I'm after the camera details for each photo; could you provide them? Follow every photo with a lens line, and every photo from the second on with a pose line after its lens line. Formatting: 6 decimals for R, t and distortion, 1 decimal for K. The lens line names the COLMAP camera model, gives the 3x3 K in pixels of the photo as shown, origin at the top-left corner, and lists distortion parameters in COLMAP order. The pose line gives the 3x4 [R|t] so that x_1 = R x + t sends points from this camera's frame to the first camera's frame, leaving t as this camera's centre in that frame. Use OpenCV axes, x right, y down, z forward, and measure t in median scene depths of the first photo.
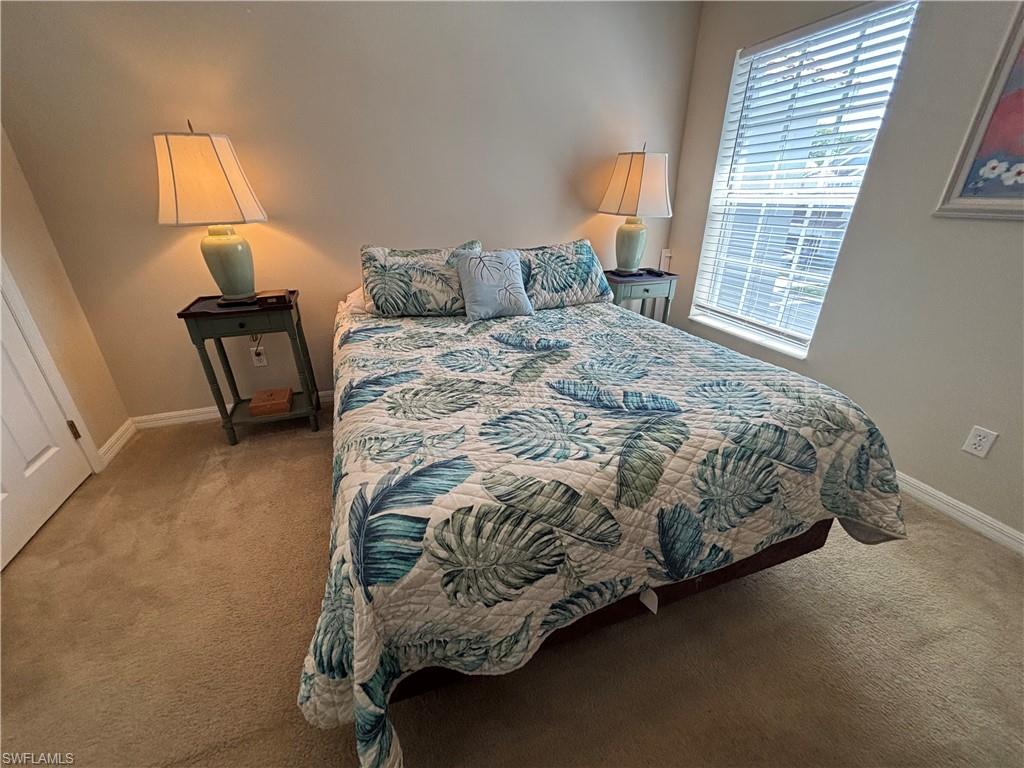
lens RADIAL K [[412.5, 0, 519.0], [0, 412.5, 381.8], [0, 0, 1]] dist [-0.000217, 0.000587]
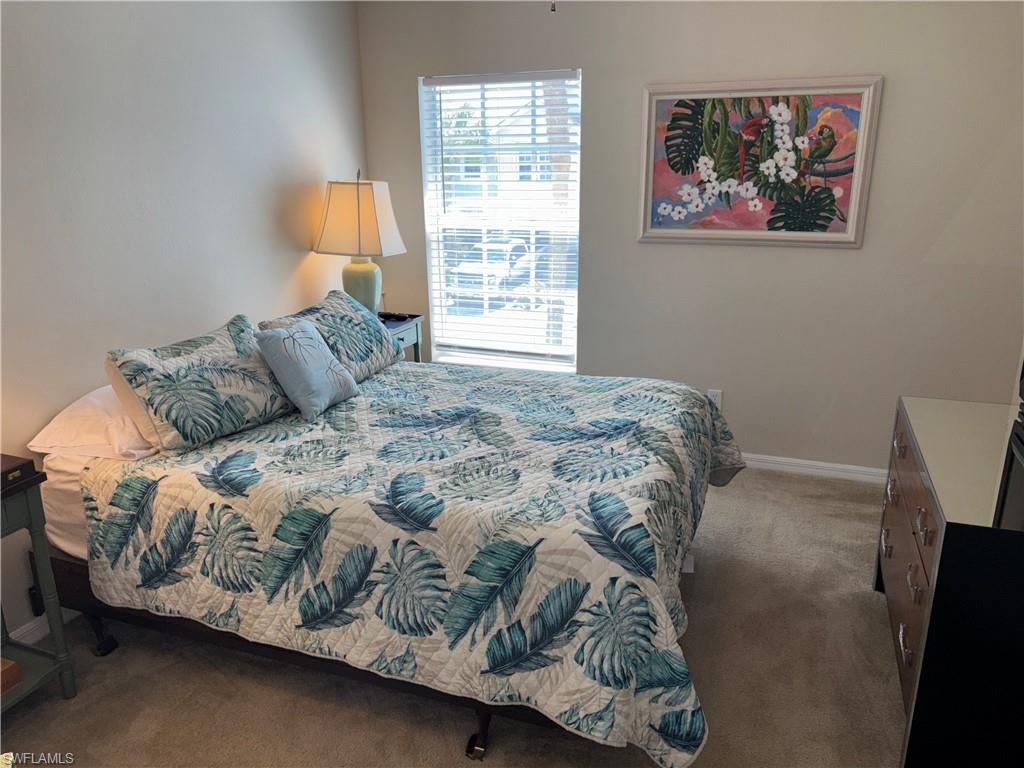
lens RADIAL K [[779.5, 0, 502.5], [0, 779.5, 385.0], [0, 0, 1]] dist [0.037941, -0.041636]
pose [[0.655236, -0.224009, 0.721447, -1.113041], [0.322774, 0.946476, 0.000730, -0.120352], [-0.682996, 0.232386, 0.692469, -0.278964]]
